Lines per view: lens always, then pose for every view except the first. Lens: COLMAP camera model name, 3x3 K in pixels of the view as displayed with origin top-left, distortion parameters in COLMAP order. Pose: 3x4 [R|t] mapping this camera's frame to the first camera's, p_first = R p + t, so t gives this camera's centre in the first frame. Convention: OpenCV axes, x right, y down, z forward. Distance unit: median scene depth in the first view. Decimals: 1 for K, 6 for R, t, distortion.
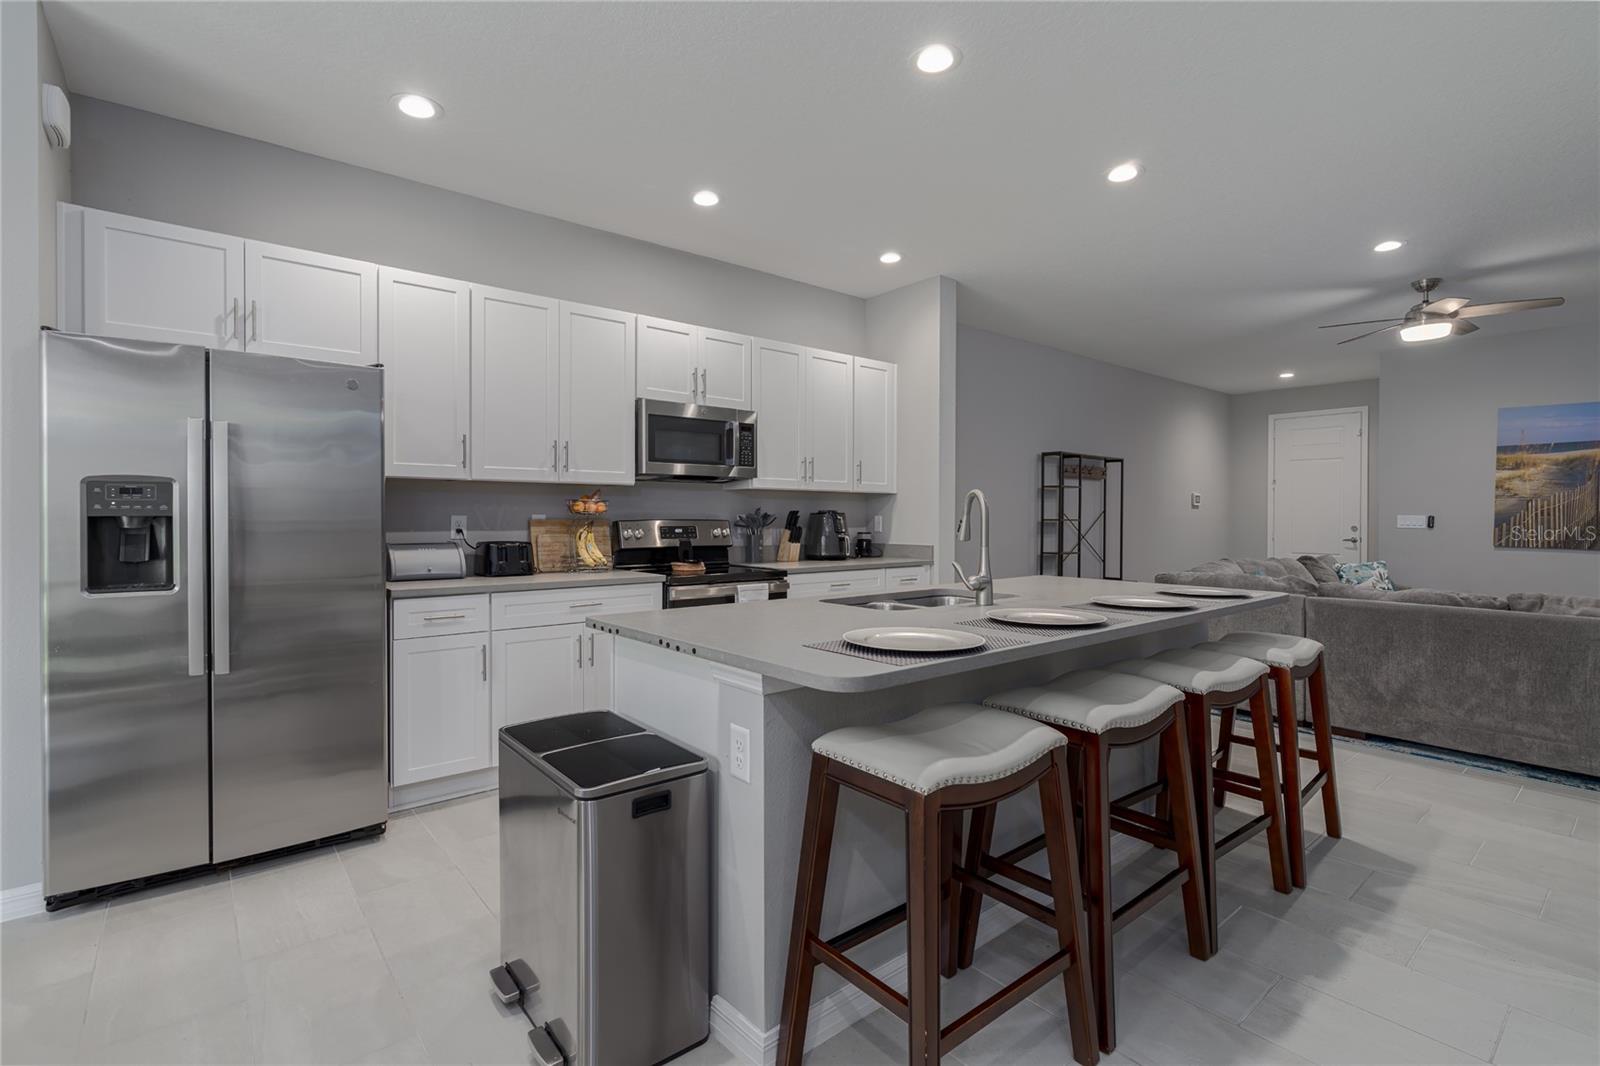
lens RADIAL K [[738.5, 0, 789.5], [0, 738.5, 522.2], [0, 0, 1]] dist [-0.001178, -0.001000]
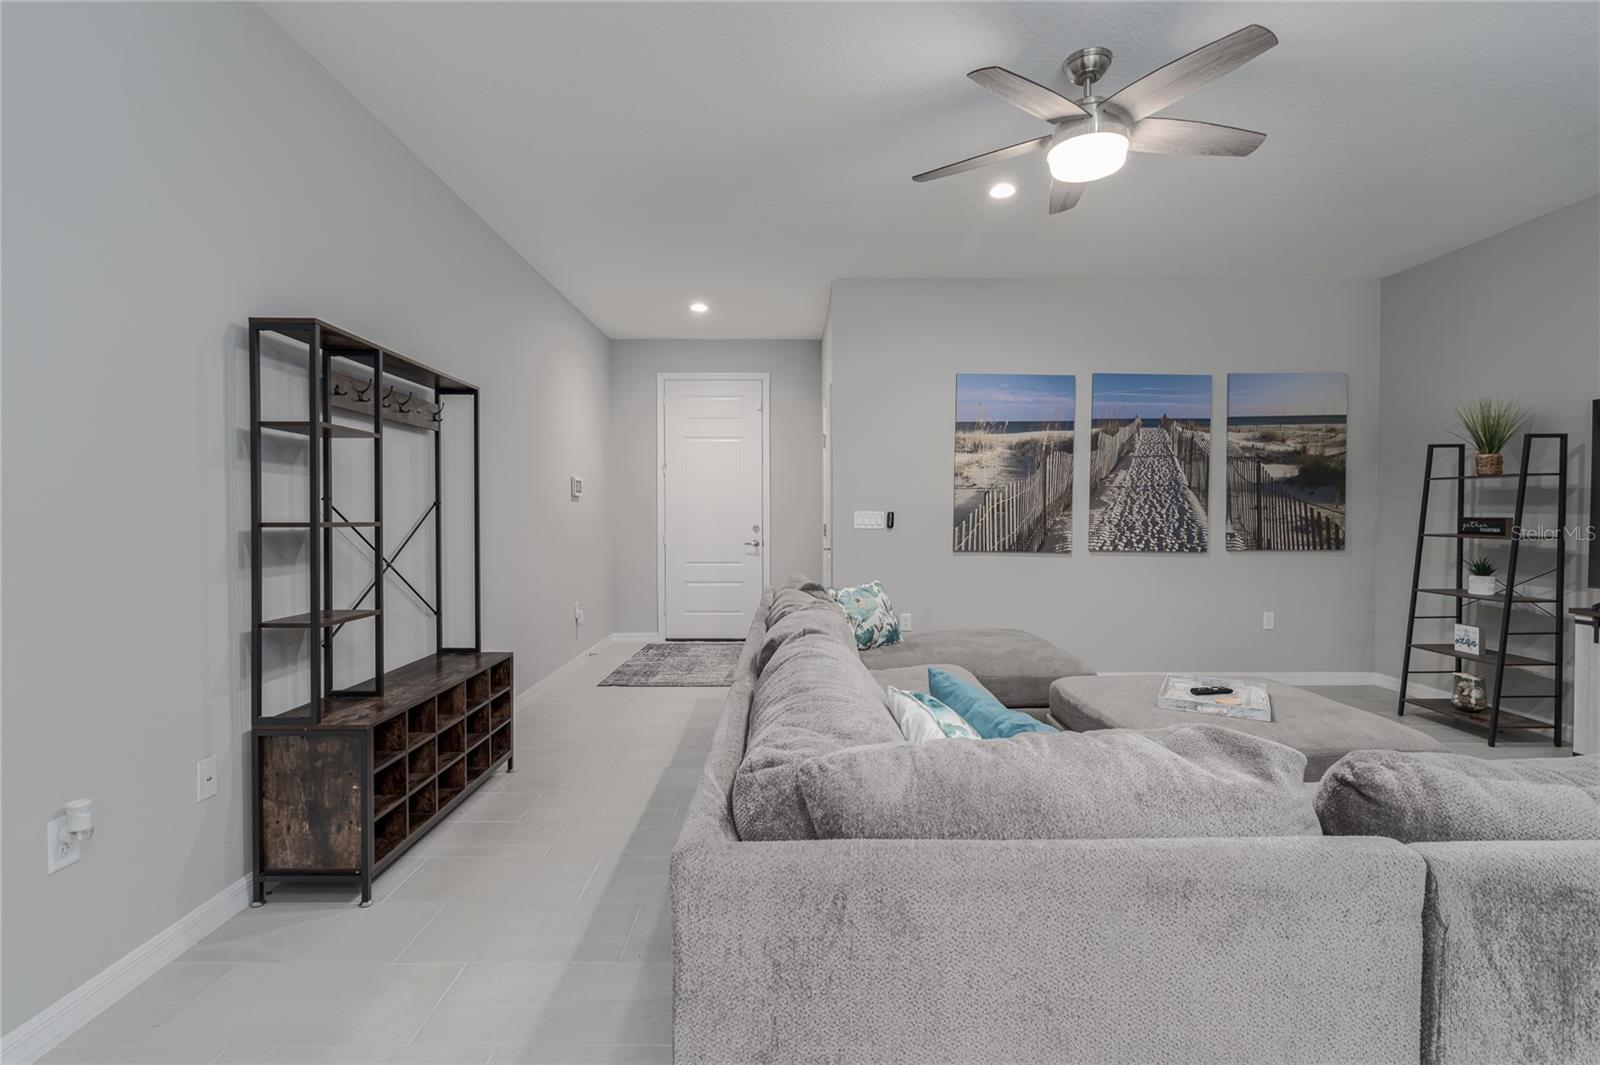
lens RADIAL K [[738.5, 0, 808.6], [0, 738.5, 527.1], [0, 0, 1]] dist [-0.001178, -0.001000]
pose [[0.620132, -0.017874, 0.784293, 0.358301], [0.009792, 0.999839, 0.015043, -0.007836], [-0.784436, -0.001649, 0.620208, 0.910986]]
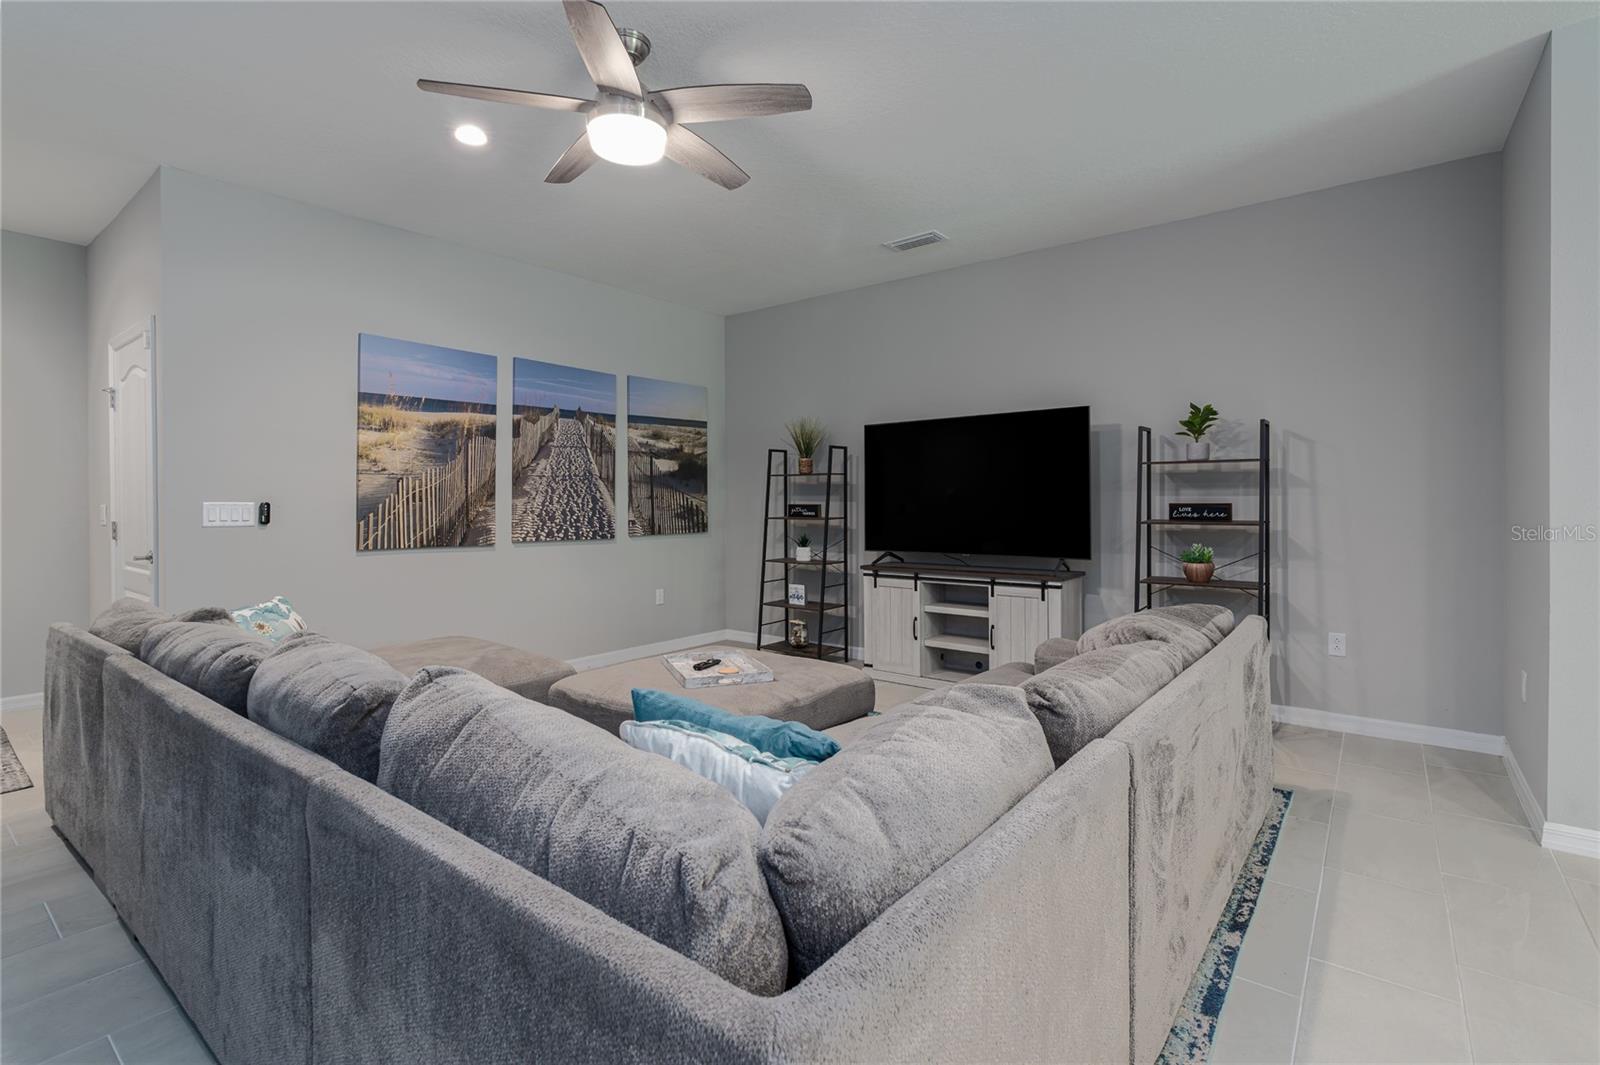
lens RADIAL K [[738.5, 0, 794.5], [0, 738.5, 502.5], [0, 0, 1]] dist [-0.001178, -0.001000]
pose [[-0.211478, -0.004291, 0.977373, 0.370671], [0.014226, 0.999871, 0.007467, -0.010726], [-0.977279, 0.015483, -0.211390, 1.097439]]
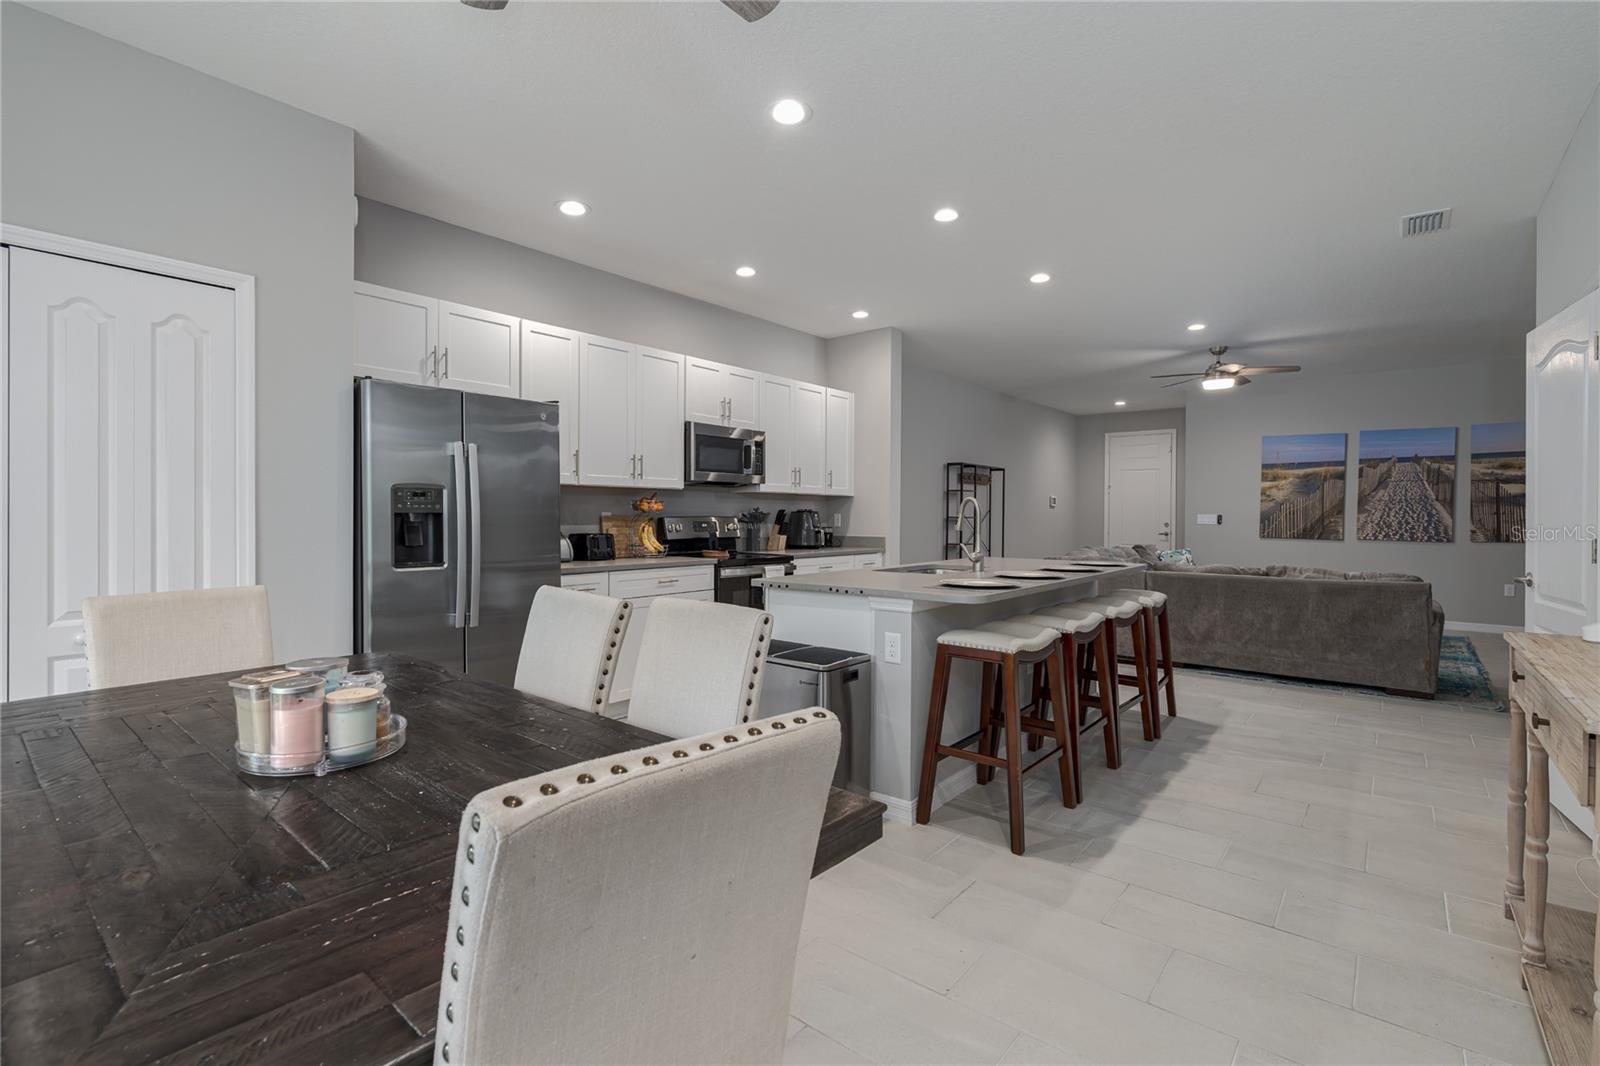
lens RADIAL K [[738.5, 0, 799.8], [0, 738.5, 520.6], [0, 0, 1]] dist [-0.001178, -0.001000]
pose [[0.979321, 0.000757, 0.202313, -0.222155], [-0.001003, 0.999999, 0.001113, 0.001894], [-0.202312, -0.001293, 0.979320, -0.237560]]
